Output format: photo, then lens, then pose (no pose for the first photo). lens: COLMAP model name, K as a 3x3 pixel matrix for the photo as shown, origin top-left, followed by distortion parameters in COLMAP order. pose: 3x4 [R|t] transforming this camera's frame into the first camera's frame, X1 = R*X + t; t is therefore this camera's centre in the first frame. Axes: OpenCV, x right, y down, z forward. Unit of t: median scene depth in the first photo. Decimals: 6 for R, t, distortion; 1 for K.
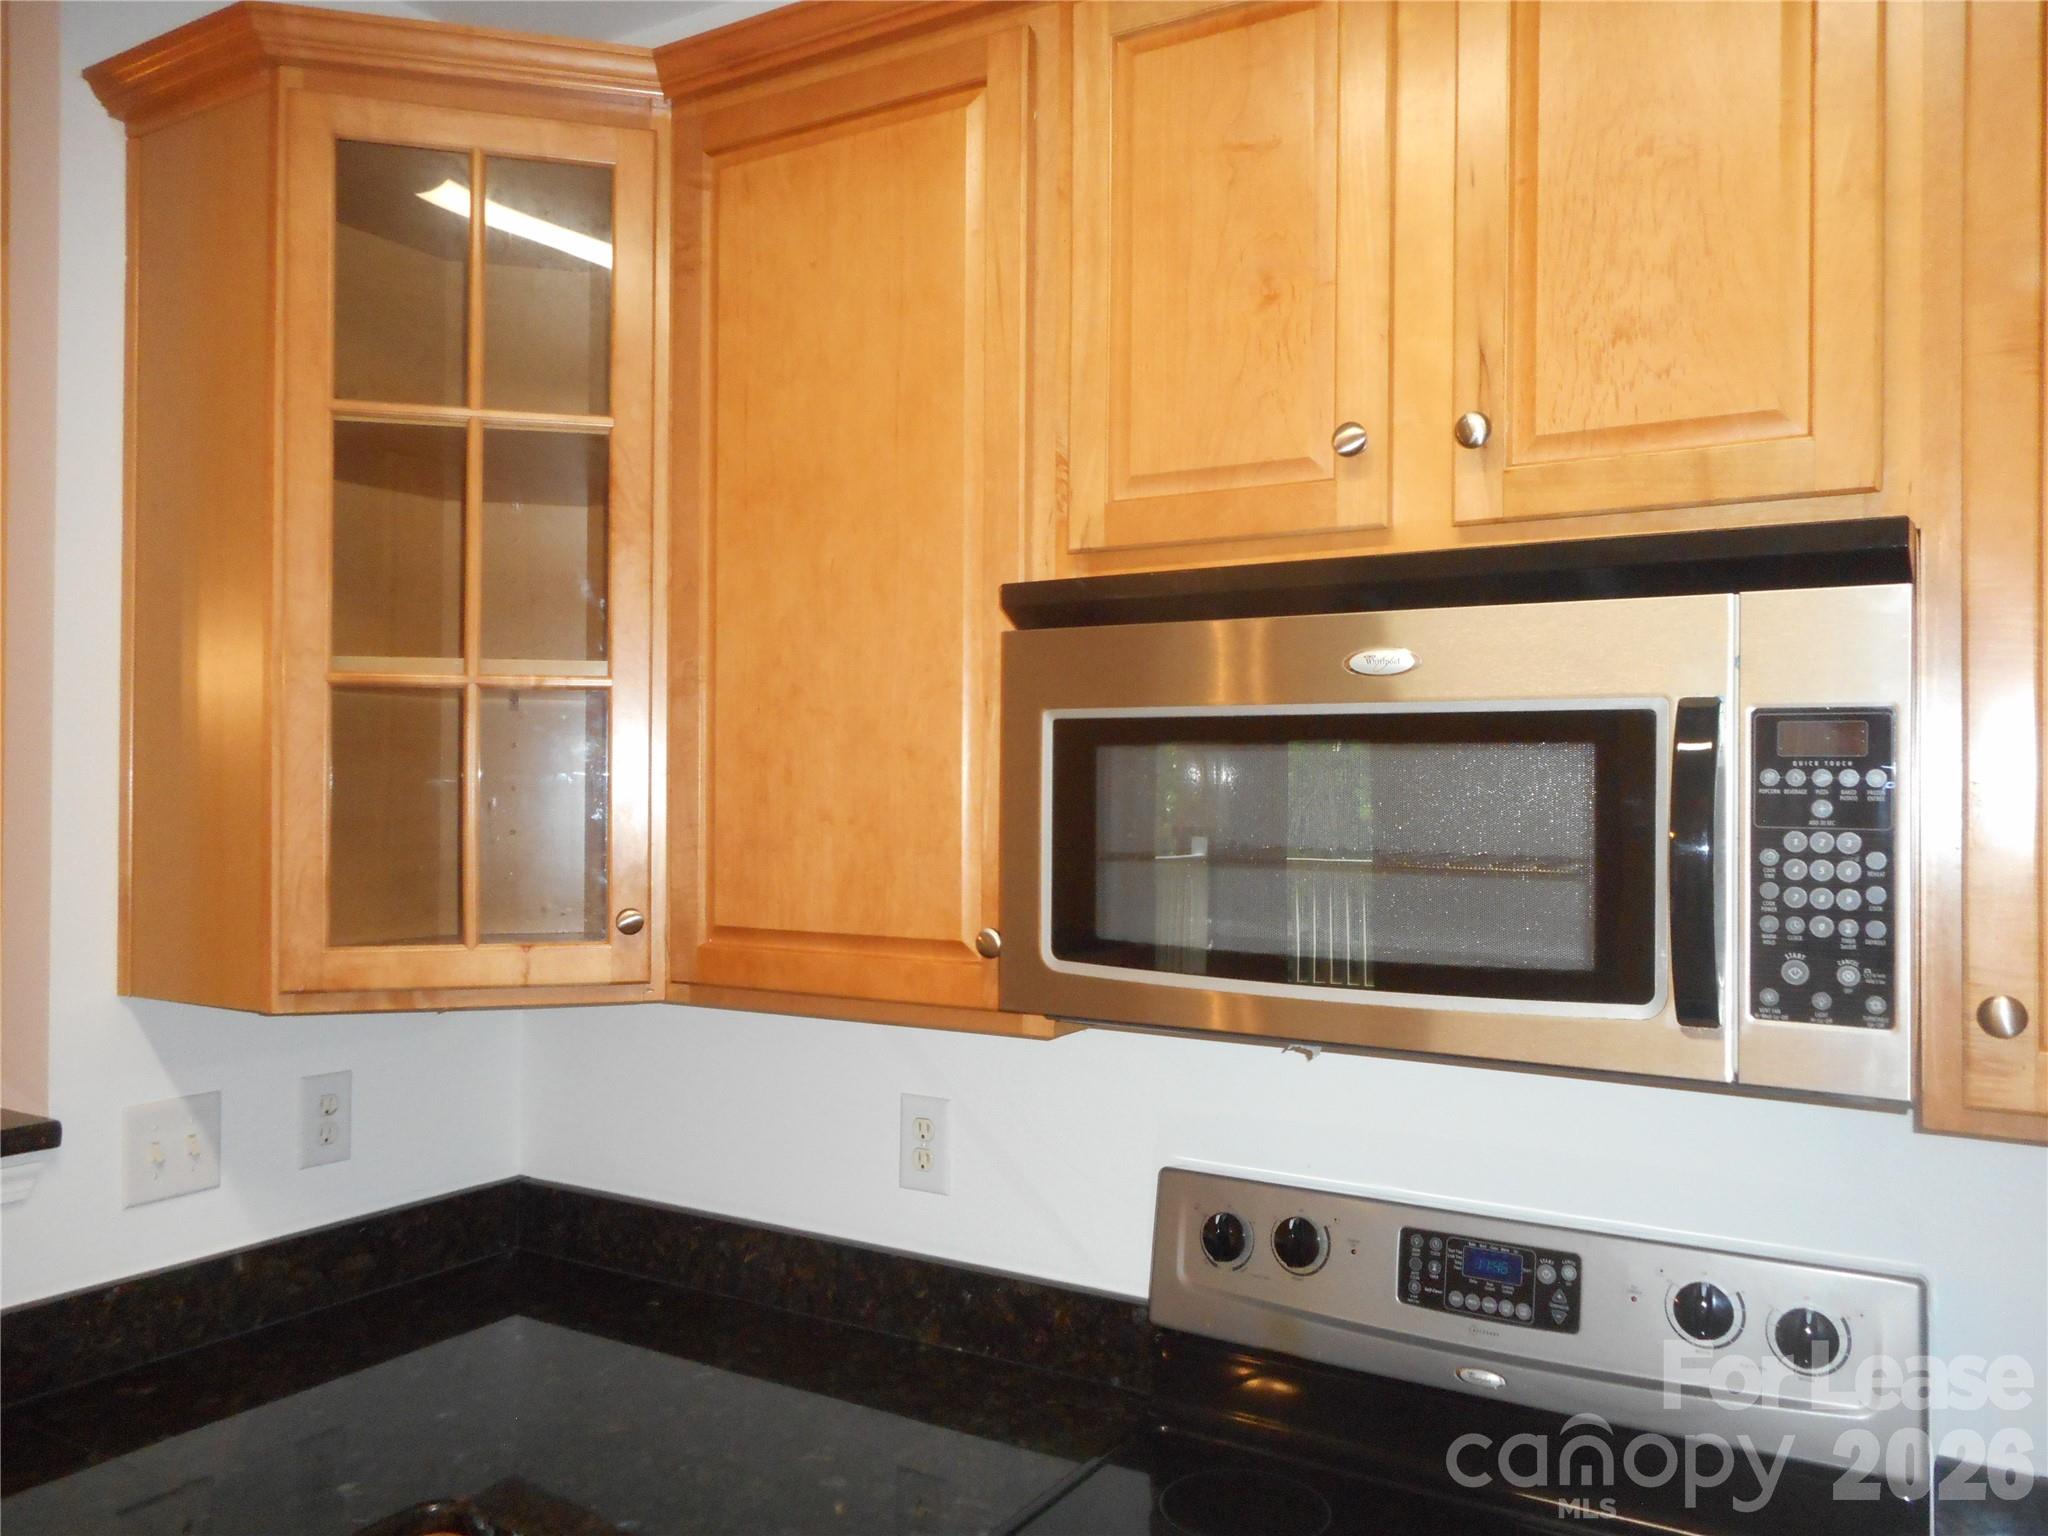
lens RADIAL K [[1545.1, 0, 1016.2], [0, 1545.1, 762.3], [0, 0, 1]] dist [0.012711, -0.003129]
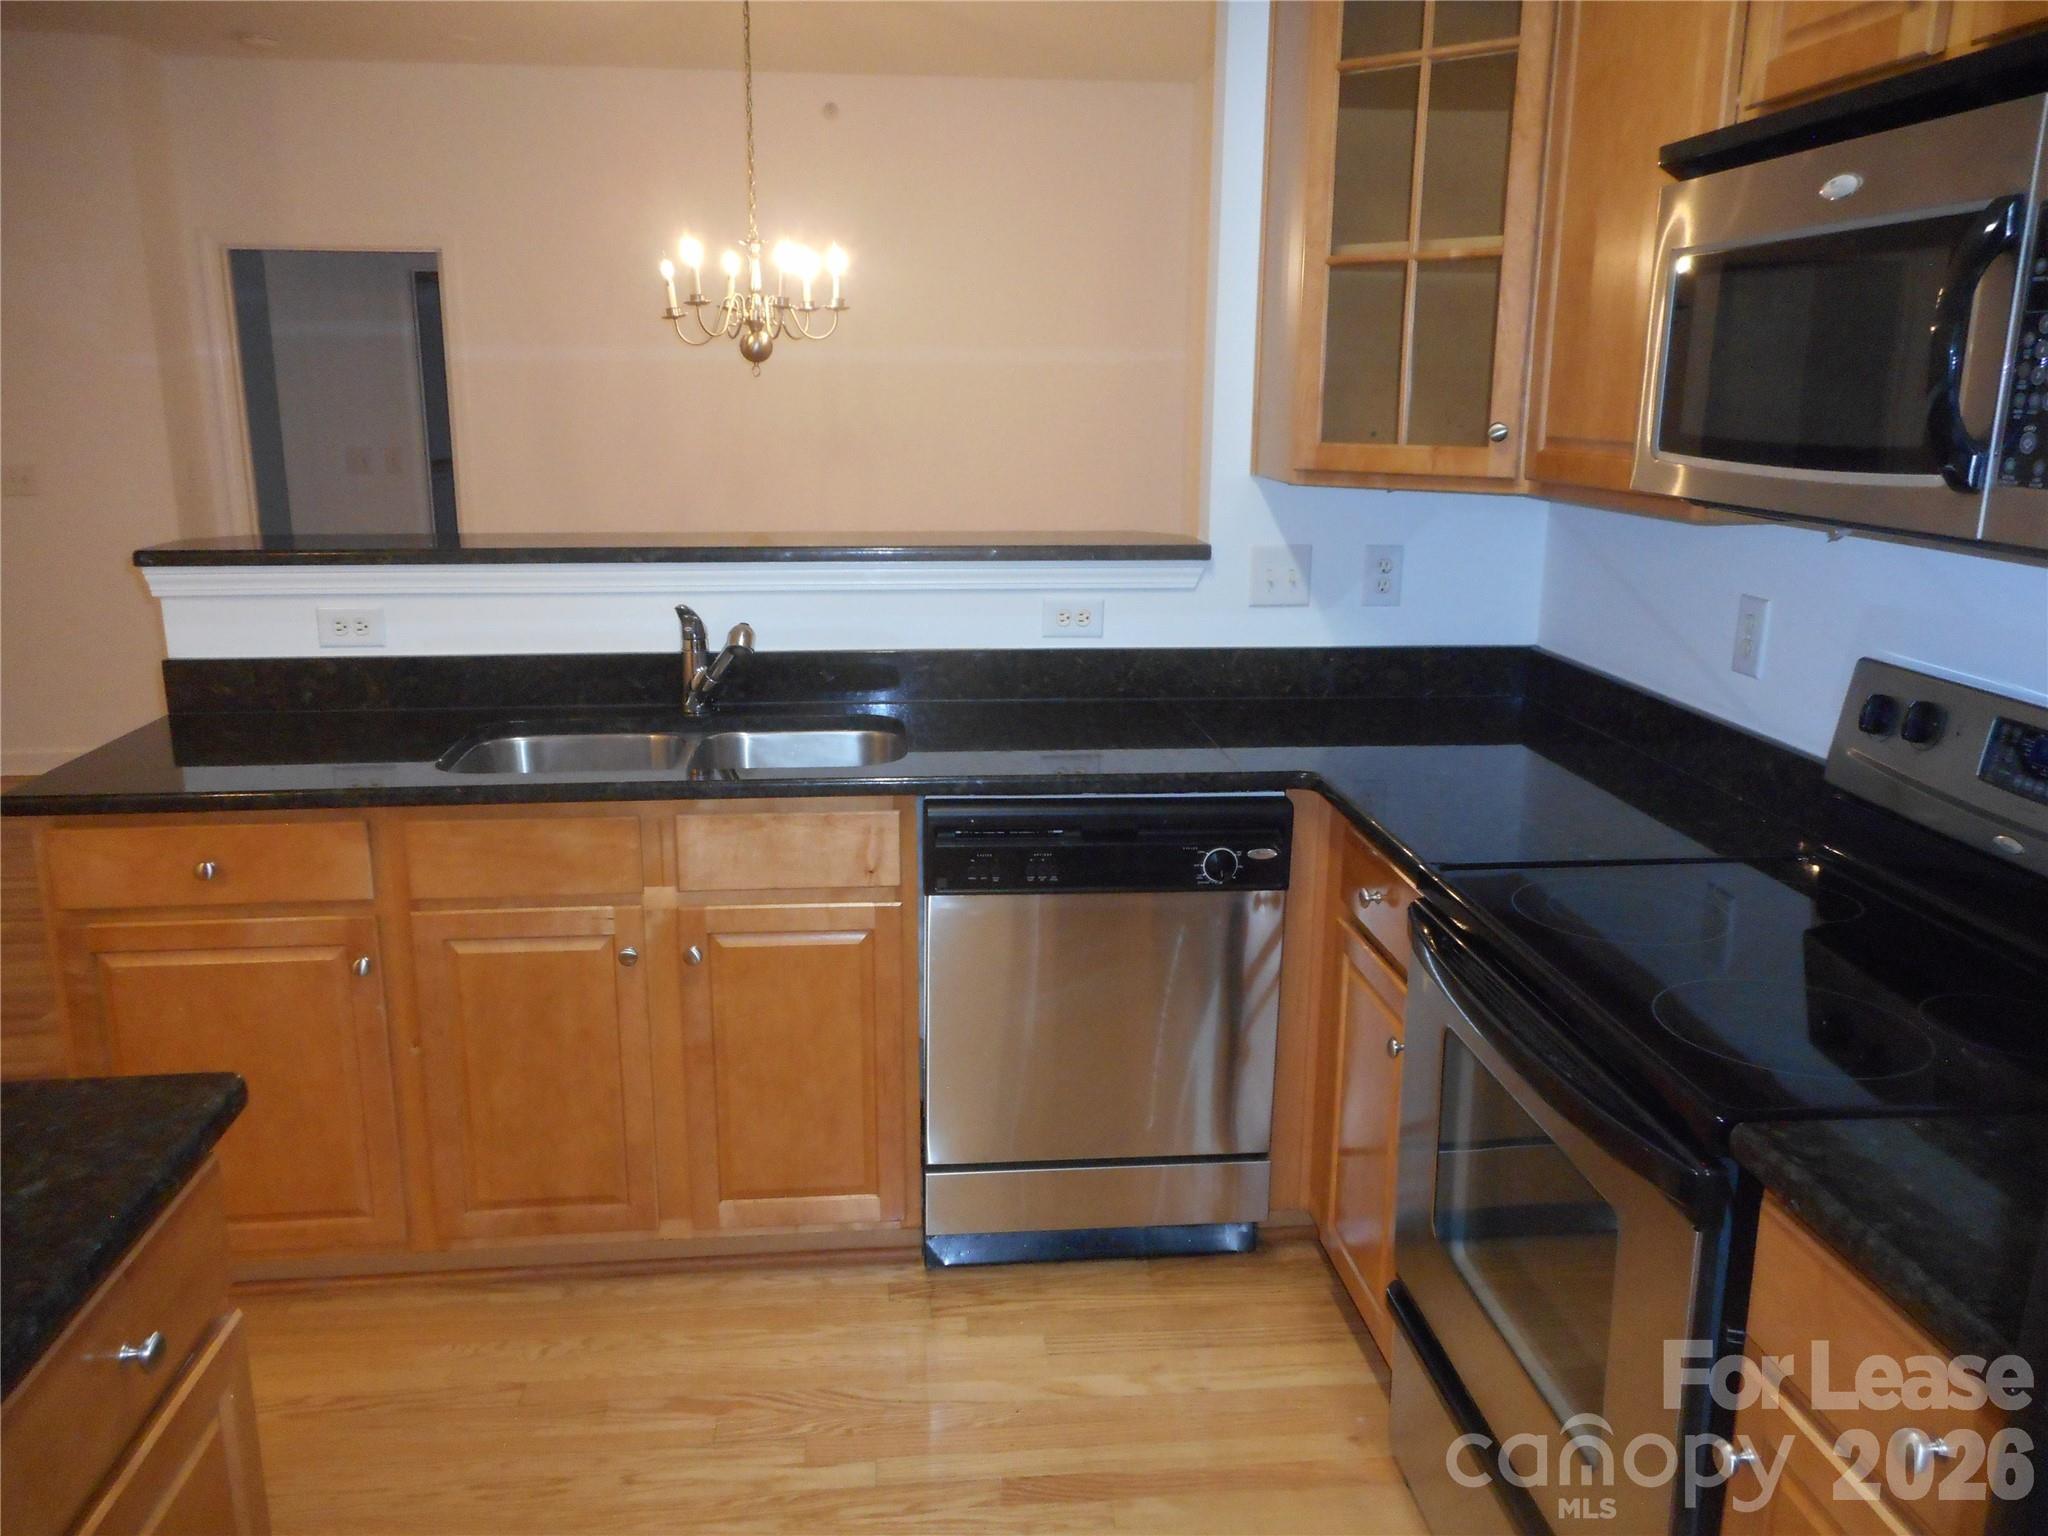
lens RADIAL K [[1545.1, 0, 1016.2], [0, 1545.1, 762.3], [0, 0, 1]] dist [0.012711, -0.003129]
pose [[0.597474, 0.187576, -0.779641, 0.647030], [0.011159, 0.970217, 0.241978, 0.051109], [0.801811, -0.153276, 0.577586, -0.193929]]
